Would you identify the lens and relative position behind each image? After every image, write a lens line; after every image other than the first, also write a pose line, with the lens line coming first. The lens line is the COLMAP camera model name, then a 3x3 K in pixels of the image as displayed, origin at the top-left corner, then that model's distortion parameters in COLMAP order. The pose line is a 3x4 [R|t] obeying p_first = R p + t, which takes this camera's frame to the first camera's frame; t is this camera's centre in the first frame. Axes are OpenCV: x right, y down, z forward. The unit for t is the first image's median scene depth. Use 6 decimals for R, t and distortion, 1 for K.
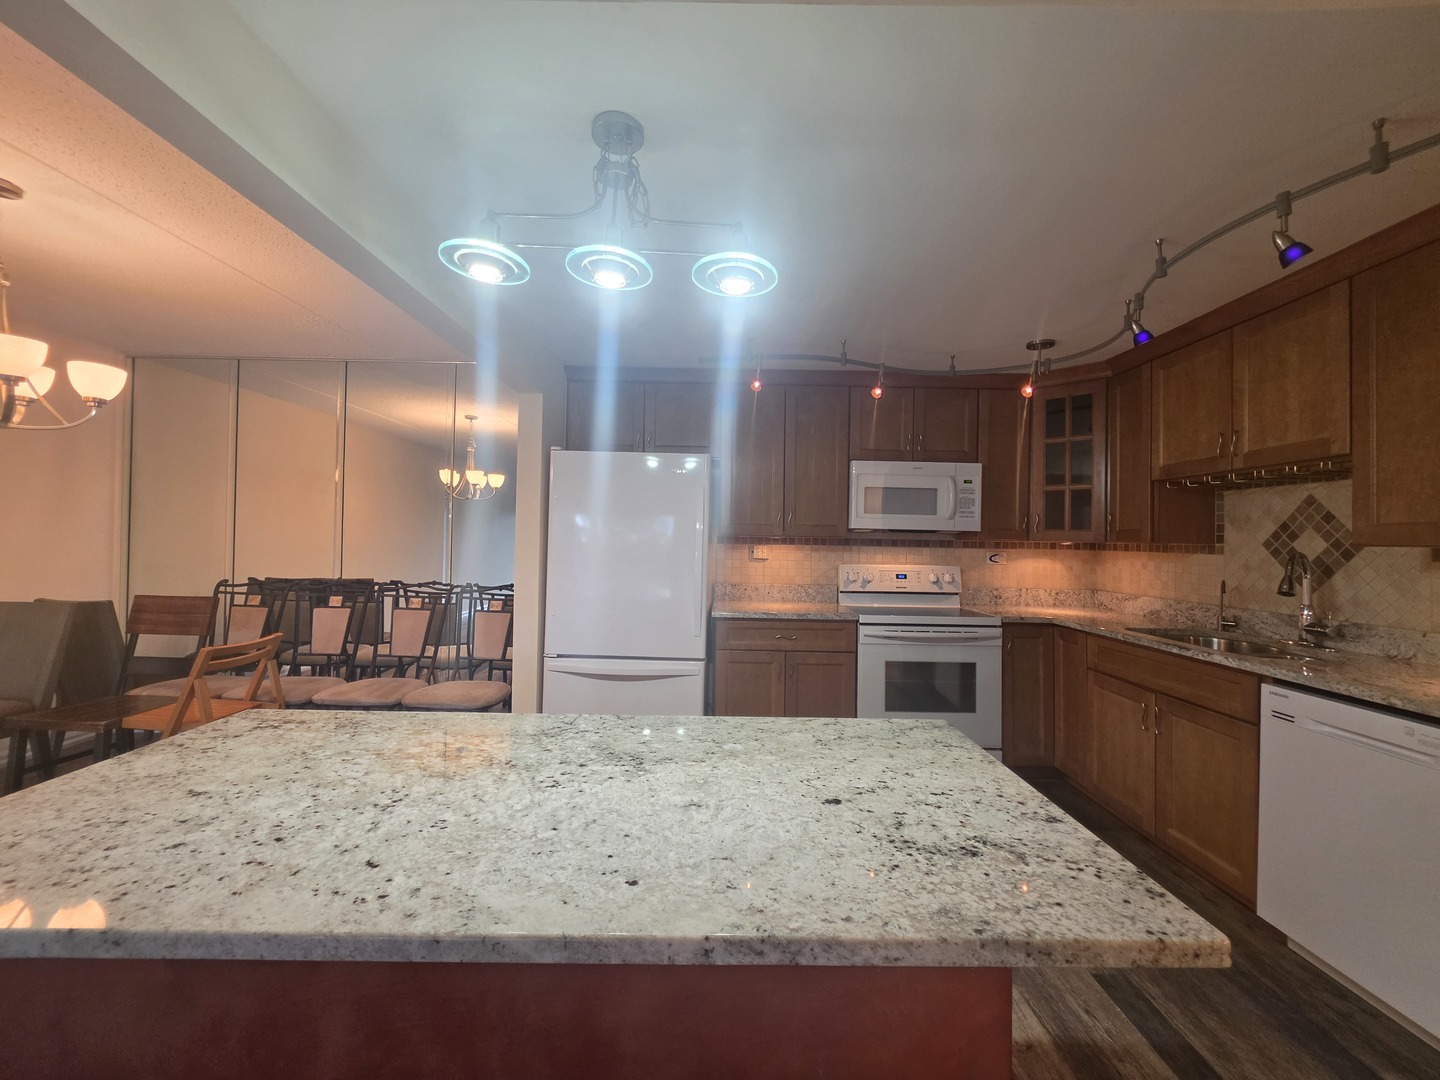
lens RADIAL K [[565.1, 0, 724.2], [0, 565.1, 538.0], [0, 0, 1]] dist [-0.000395, -0.000040]
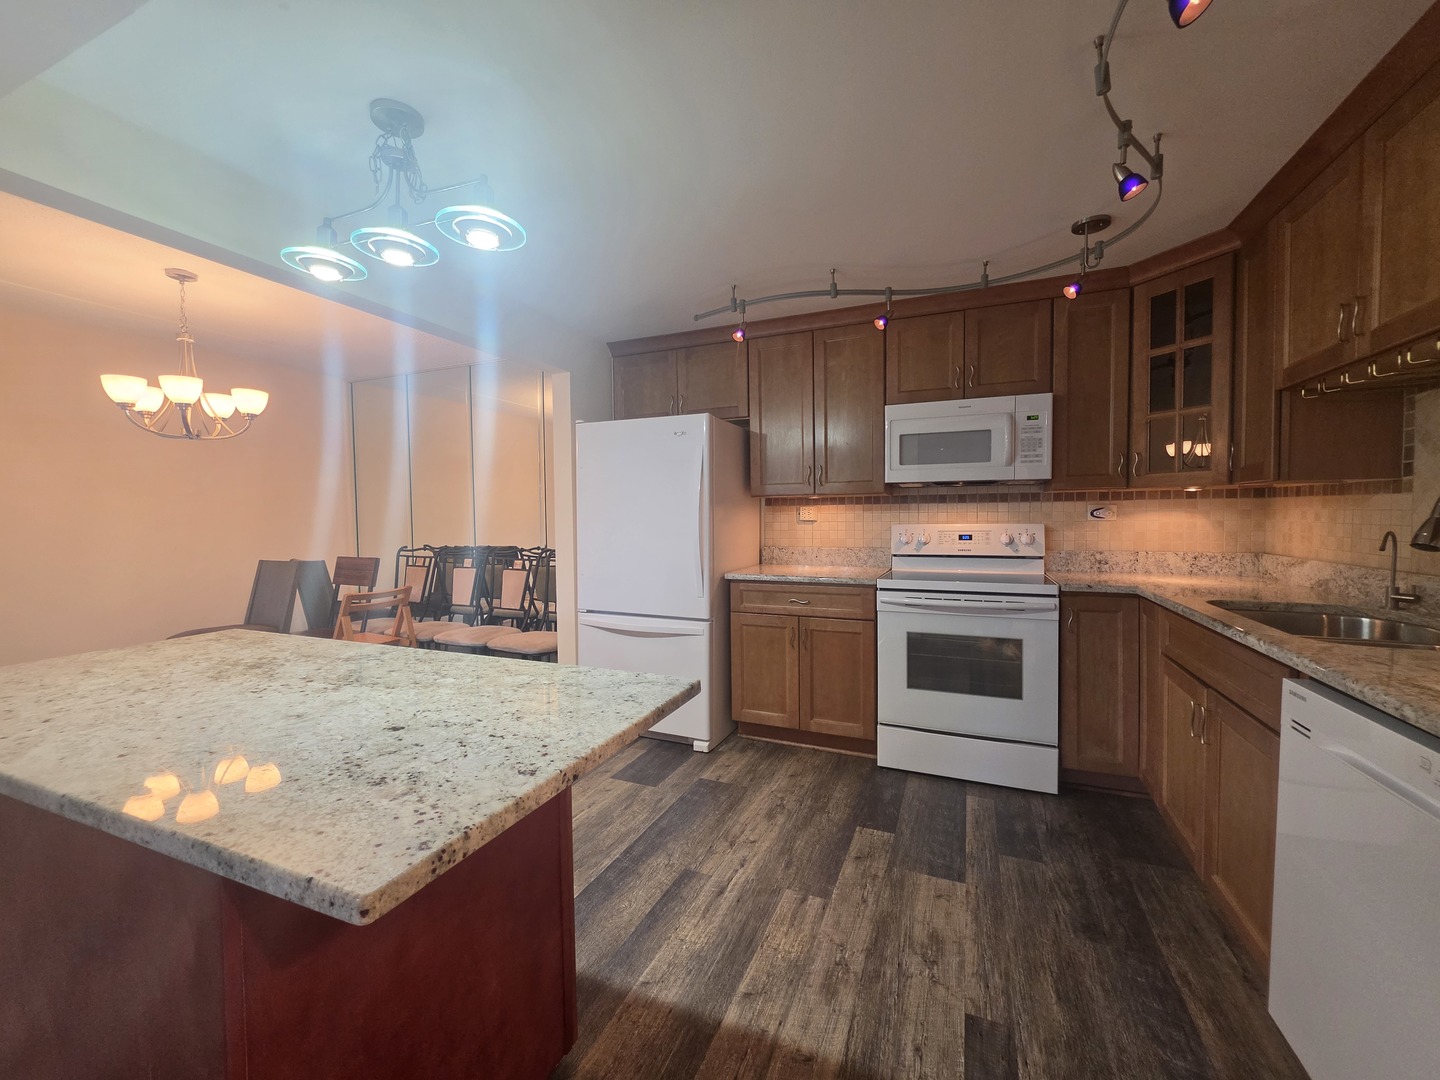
lens RADIAL K [[565.1, 0, 724.2], [0, 565.1, 538.0], [0, 0, 1]] dist [-0.000395, -0.000040]
pose [[0.924872, -0.011799, -0.380095, 0.355162], [0.029582, 0.998722, 0.040978, 0.027753], [0.379126, -0.049144, 0.924039, 0.087085]]
